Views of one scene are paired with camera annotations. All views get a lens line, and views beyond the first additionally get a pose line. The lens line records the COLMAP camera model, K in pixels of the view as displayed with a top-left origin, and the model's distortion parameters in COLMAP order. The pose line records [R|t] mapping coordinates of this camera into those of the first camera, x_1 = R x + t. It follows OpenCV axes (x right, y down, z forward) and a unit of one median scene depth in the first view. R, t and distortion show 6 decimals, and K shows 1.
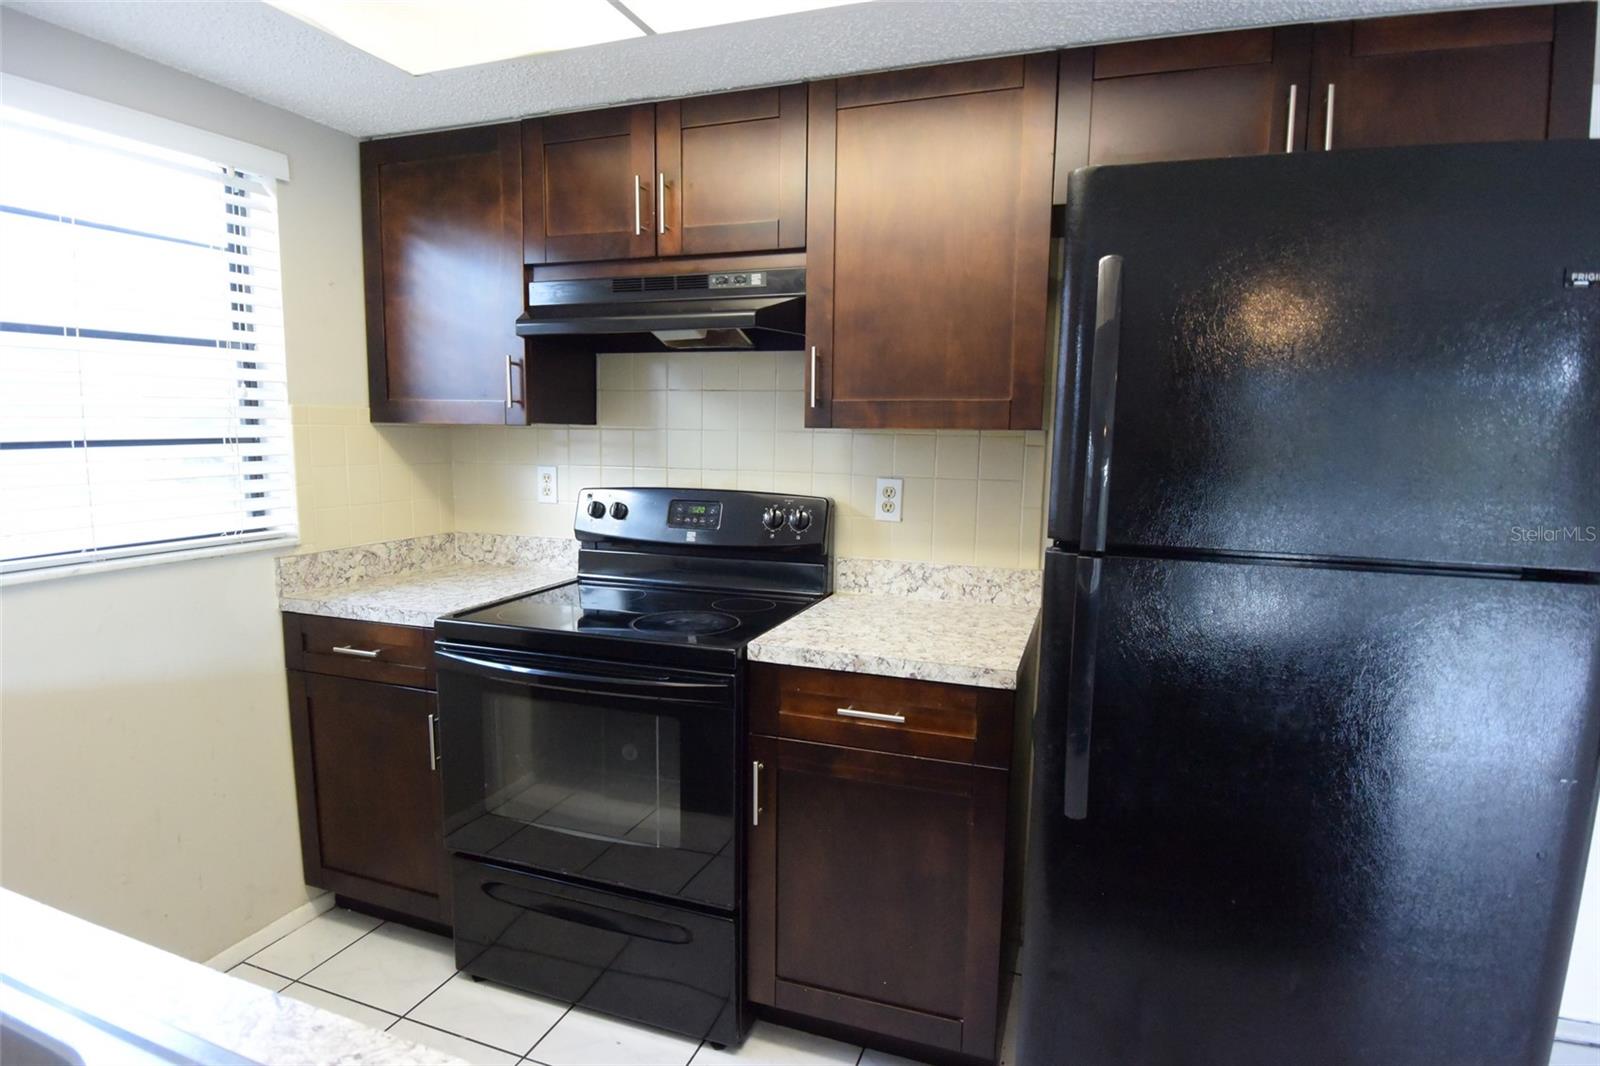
lens RADIAL K [[807.3, 0, 835.4], [0, 807.3, 531.7], [0, 0, 1]] dist [-0.051603, -0.000124]
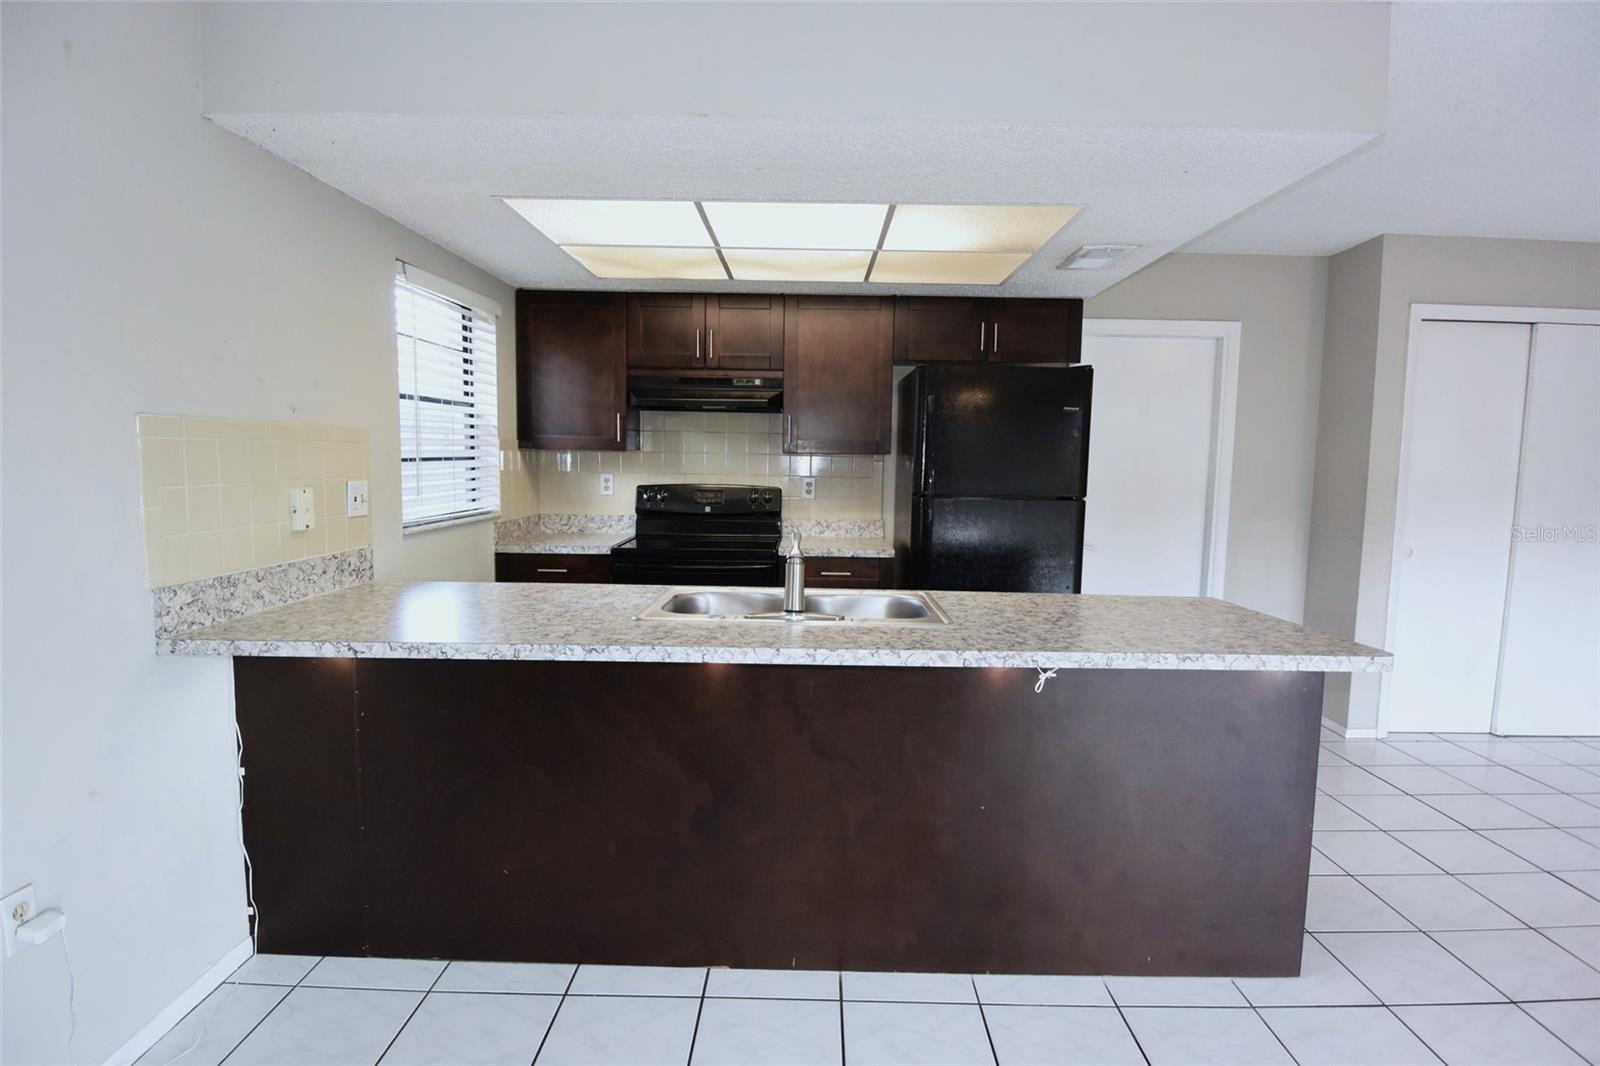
lens RADIAL K [[860.1, 0, 806.4], [0, 860.1, 536.6], [0, 0, 1]] dist [-0.002605, -0.026231]
pose [[0.946968, -0.030858, 0.319842, -0.667778], [0.038578, 0.999097, -0.017828, 0.126564], [-0.319003, 0.029222, 0.947303, -1.089681]]
